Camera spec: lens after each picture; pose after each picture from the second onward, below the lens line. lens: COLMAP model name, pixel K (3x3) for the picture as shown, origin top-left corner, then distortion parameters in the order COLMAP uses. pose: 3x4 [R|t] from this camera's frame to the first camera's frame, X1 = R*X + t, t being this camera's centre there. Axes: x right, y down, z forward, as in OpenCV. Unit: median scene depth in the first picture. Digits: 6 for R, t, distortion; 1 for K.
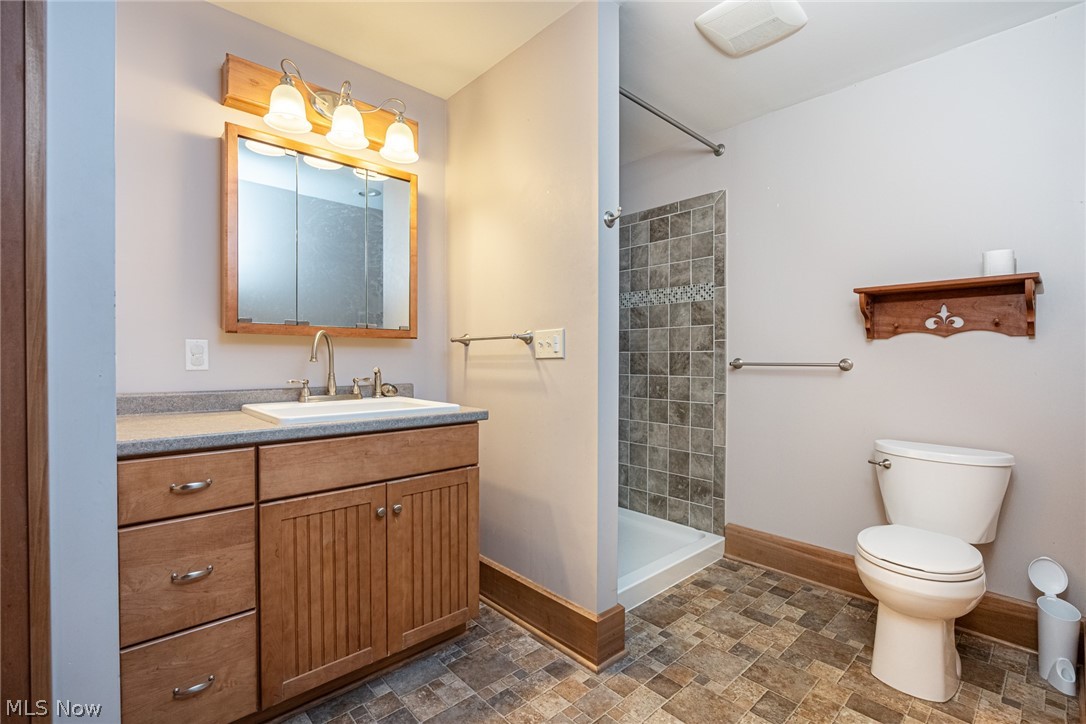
lens RADIAL K [[484.5, 0, 538.4], [0, 484.5, 361.8], [0, 0, 1]] dist [-0.012802, -0.000047]
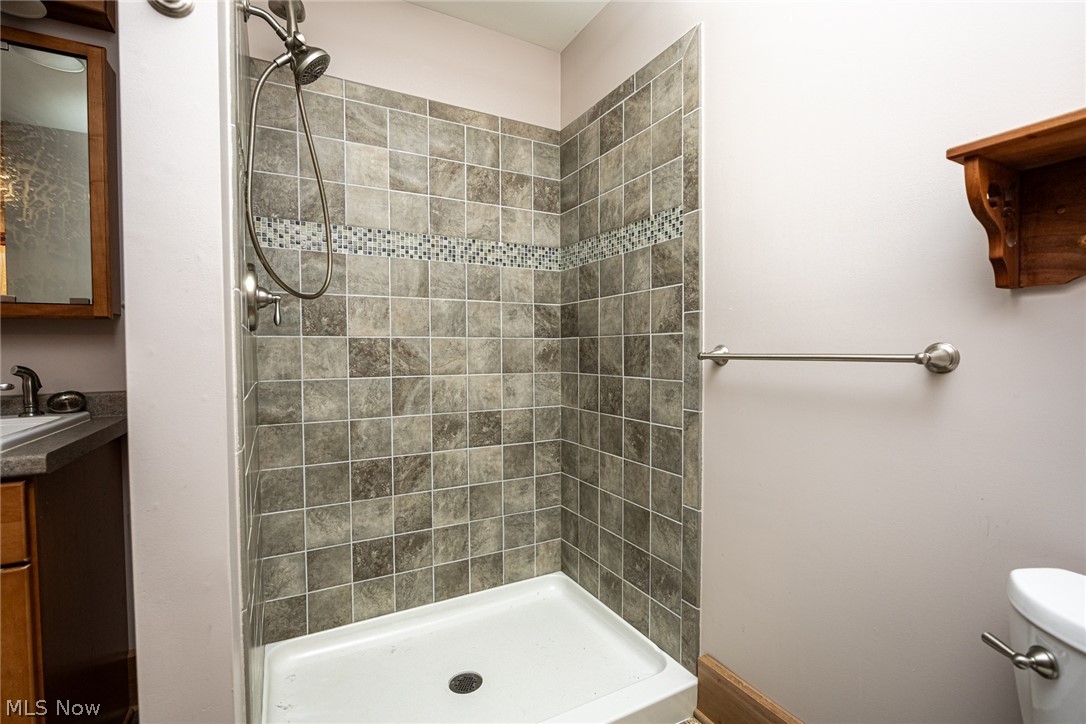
lens RADIAL K [[484.5, 0, 542.2], [0, 484.5, 361.9], [0, 0, 1]] dist [-0.012802, -0.000047]
pose [[0.972231, 0.005138, -0.233968, 0.324555], [-0.002275, 0.999919, 0.012502, 0.004192], [0.234013, -0.011622, 0.972164, 0.421256]]
